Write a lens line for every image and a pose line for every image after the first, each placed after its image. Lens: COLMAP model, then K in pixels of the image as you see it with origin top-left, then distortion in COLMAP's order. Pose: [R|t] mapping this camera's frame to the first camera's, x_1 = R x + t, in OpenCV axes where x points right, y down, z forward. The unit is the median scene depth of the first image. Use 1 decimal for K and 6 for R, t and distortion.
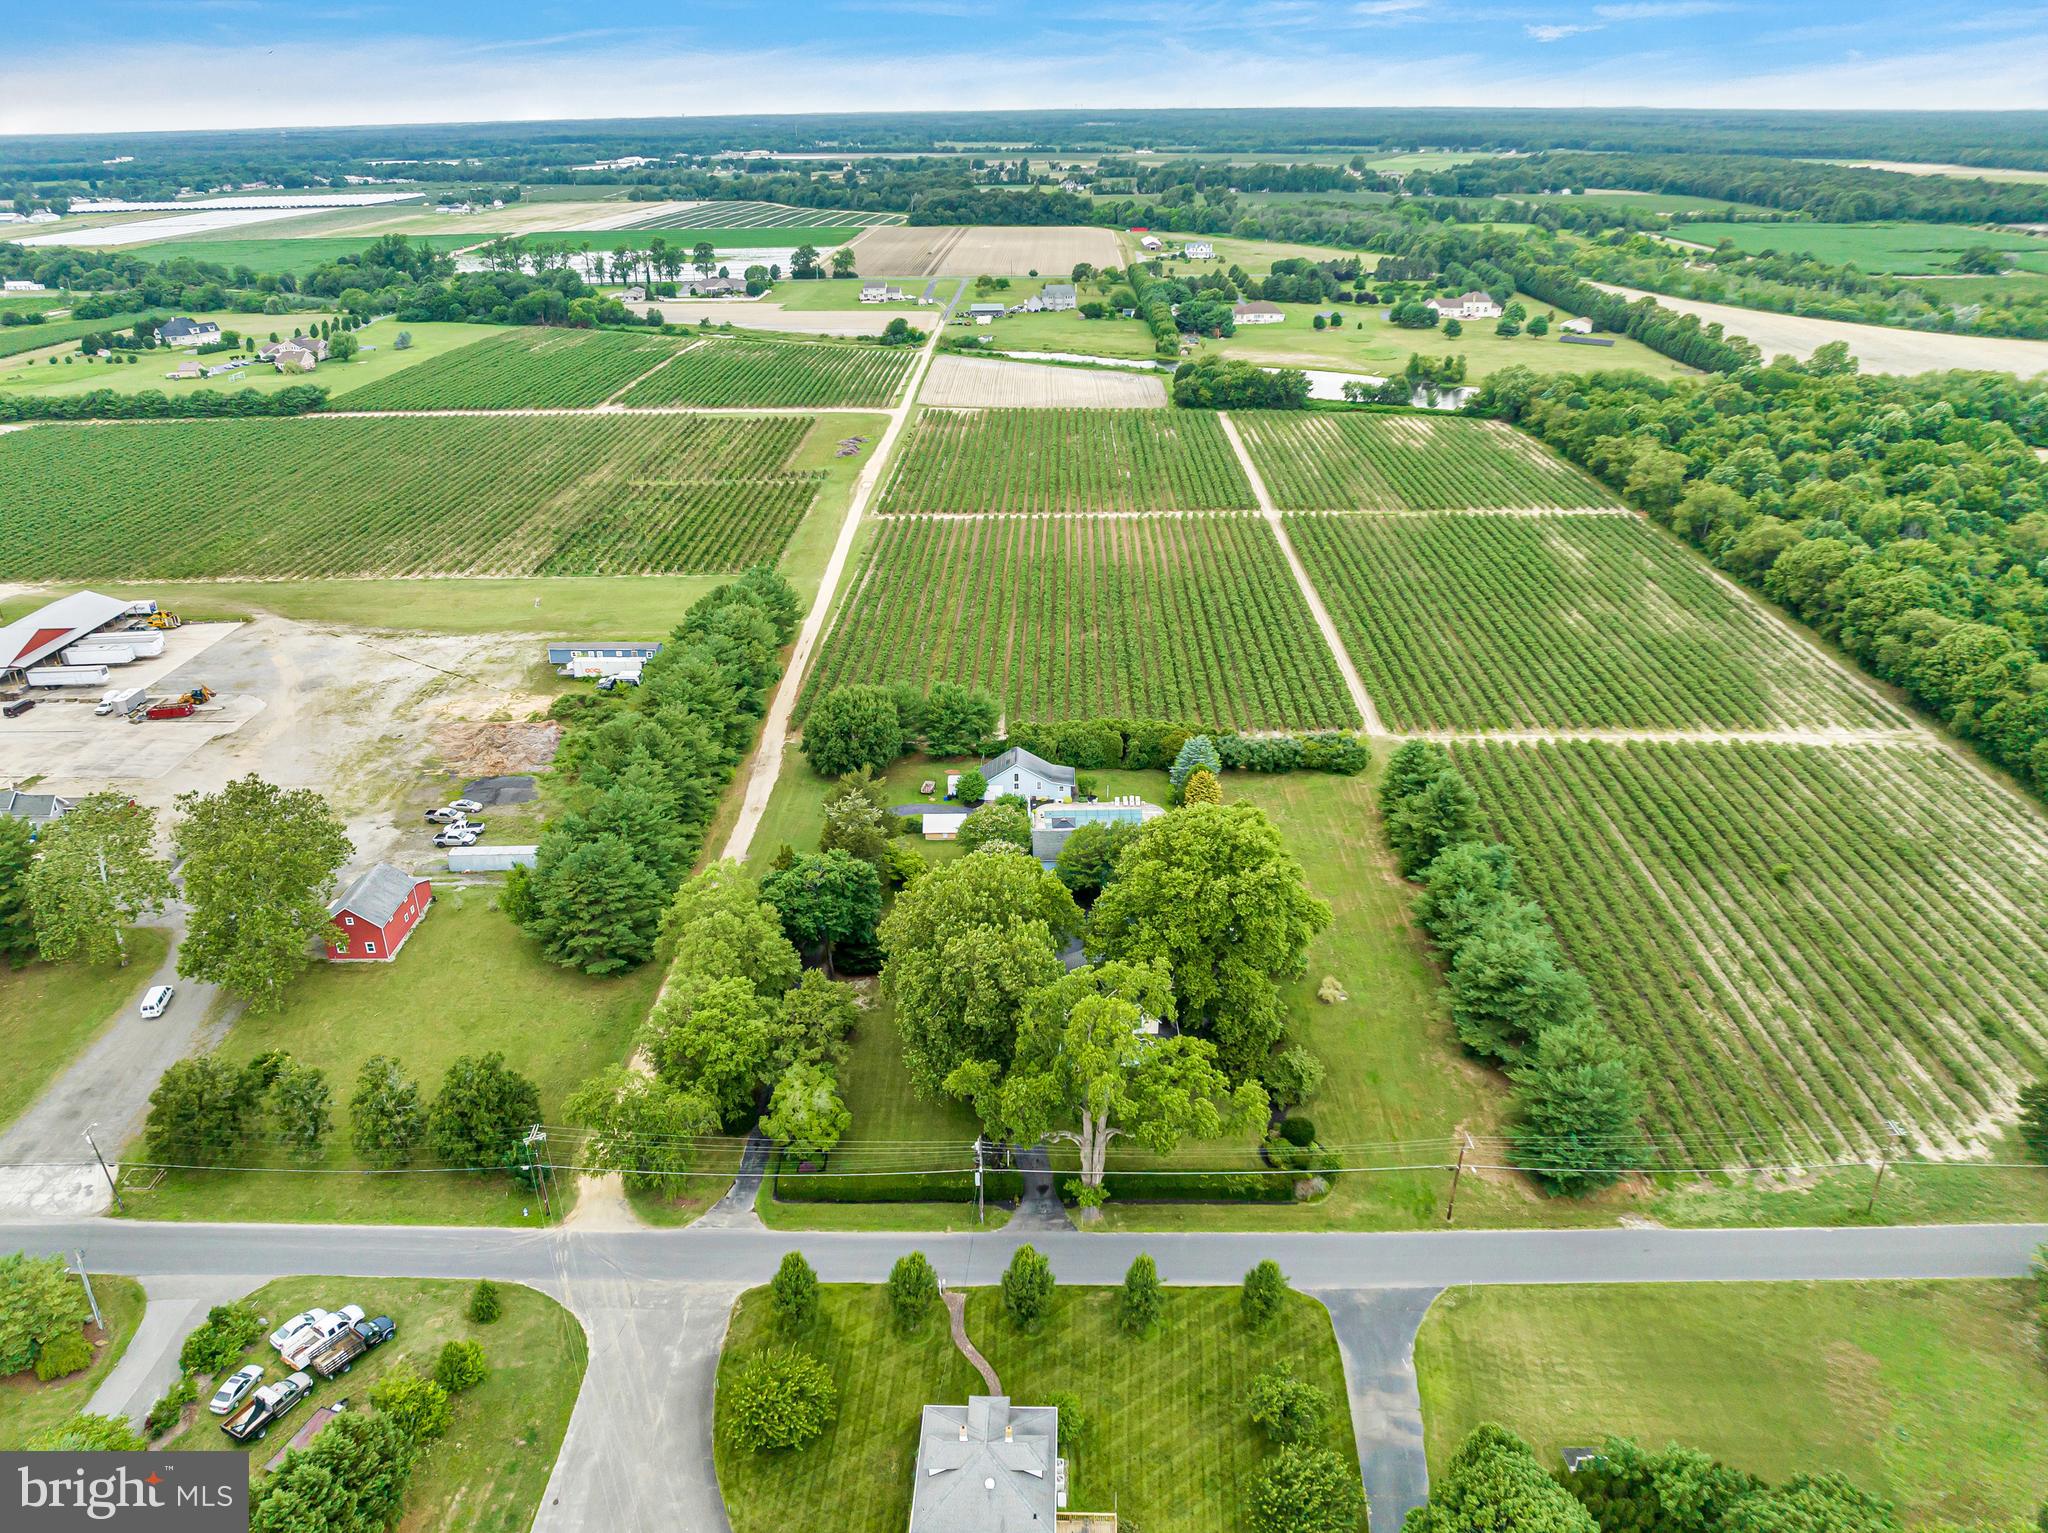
lens RADIAL K [[1474.2, 0, 1015.1], [0, 1474.2, 741.3], [0, 0, 1]] dist [-0.045563, 0.010680]
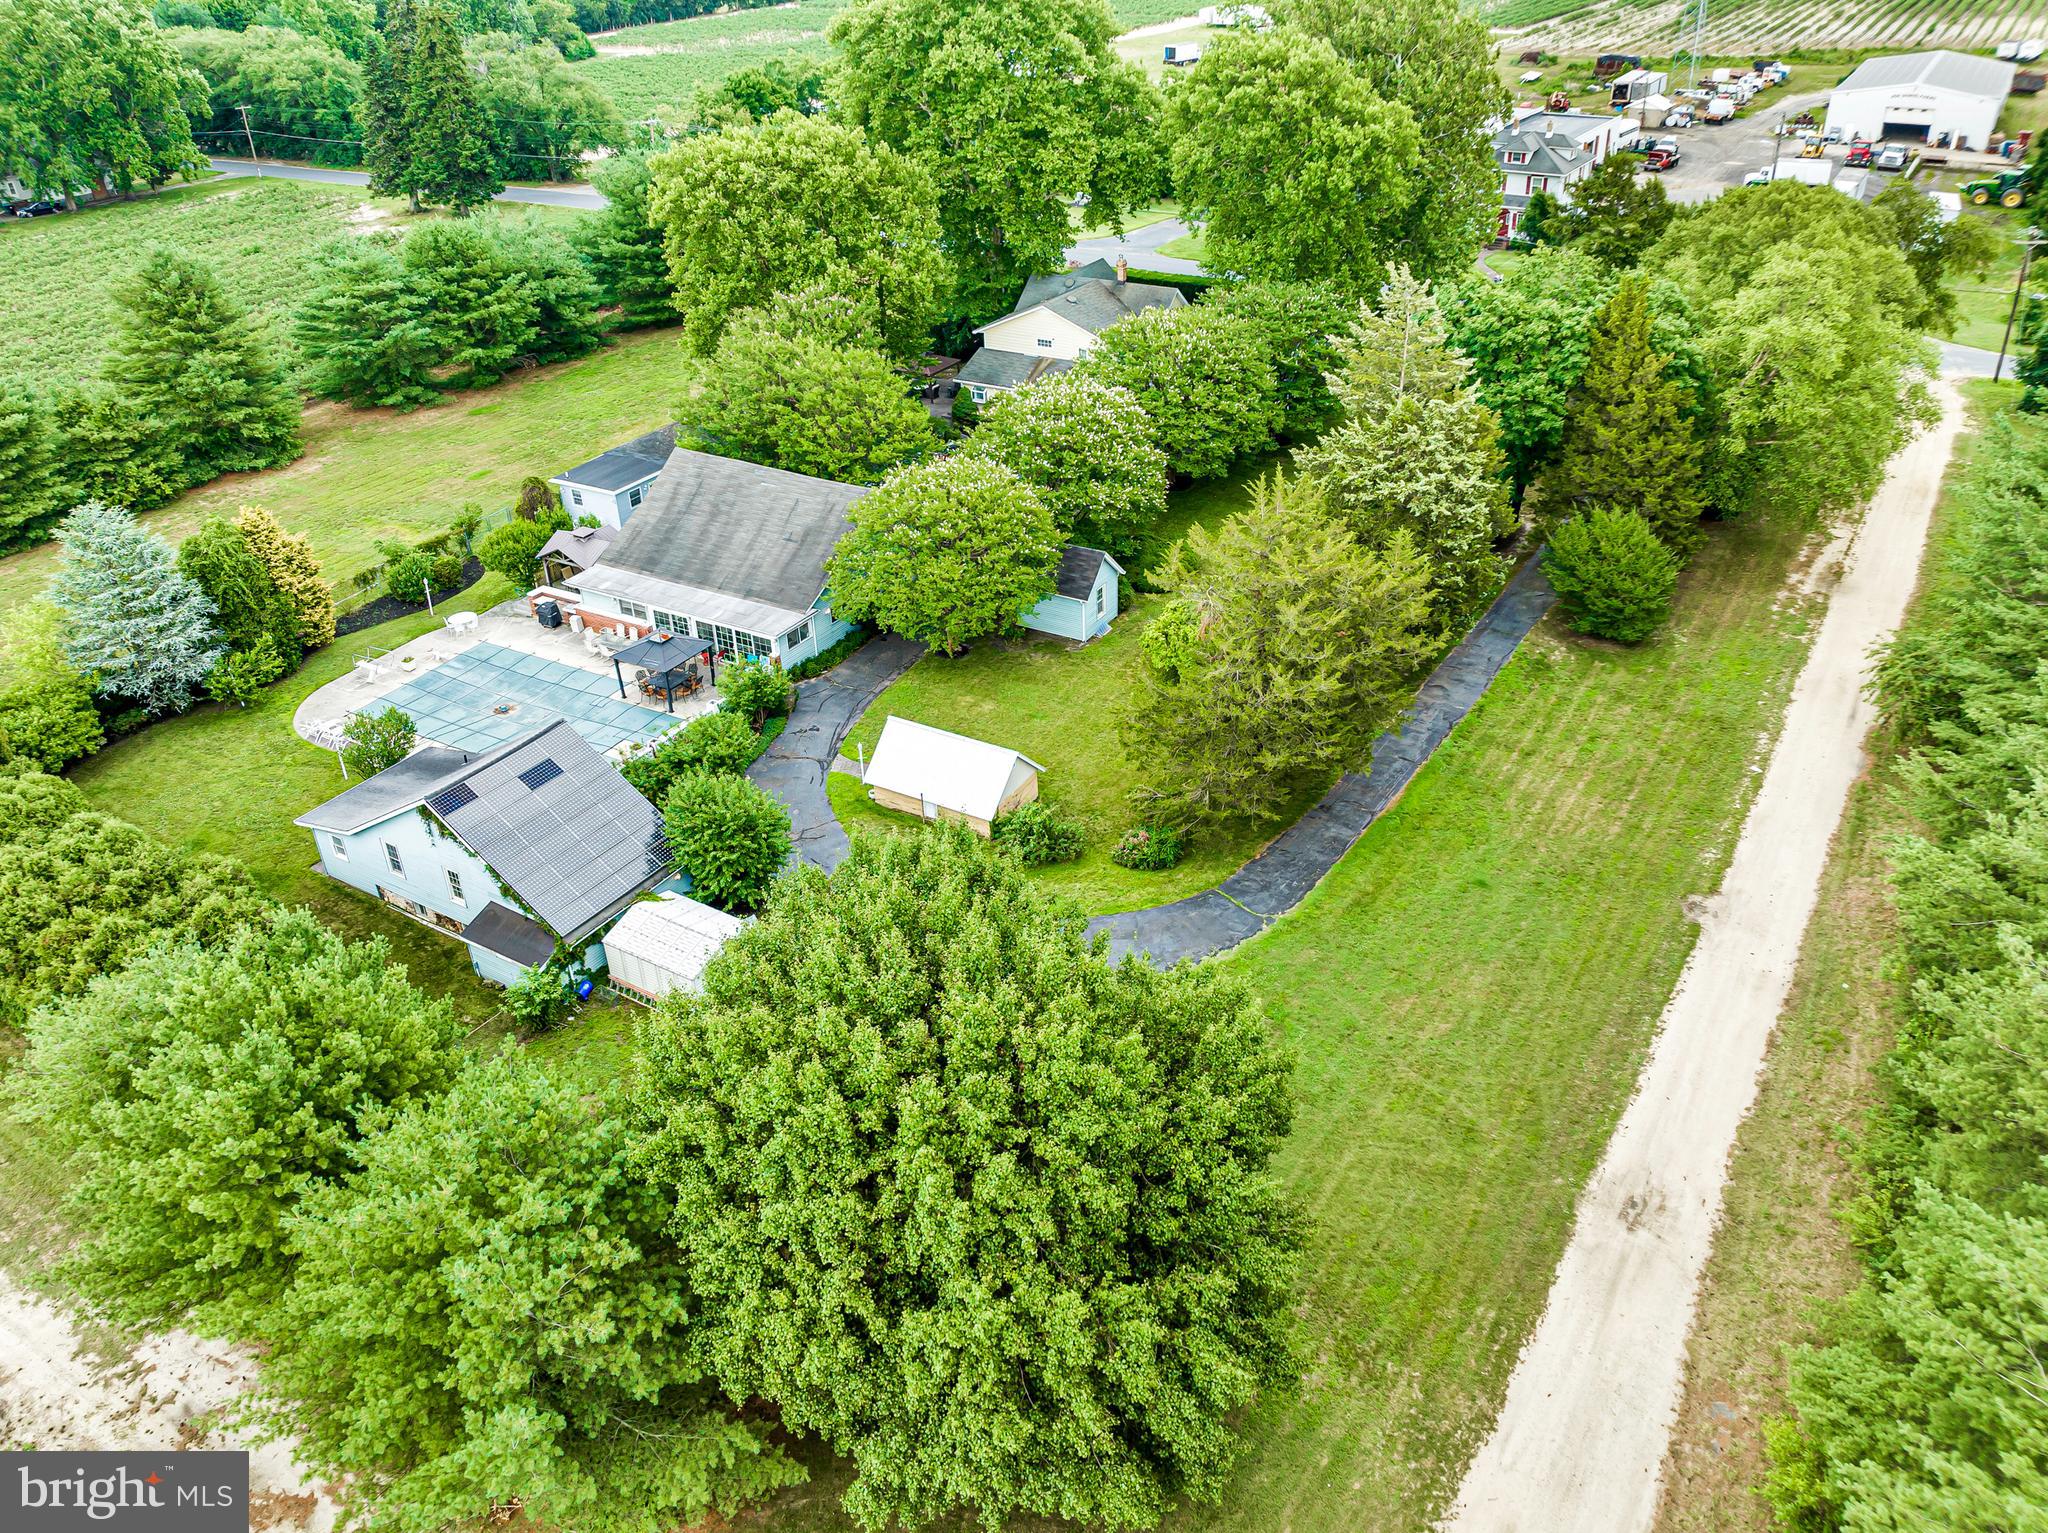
lens RADIAL K [[1510.7, 0, 1043.4], [0, 1510.7, 800.0], [0, 0, 1]] dist [-0.040323, 0.000188]
pose [[-0.858070, -0.246289, 0.450620, -0.081385], [0.239444, 0.584382, 0.775348, -0.066976], [-0.454294, 0.773201, -0.442468, 0.467082]]
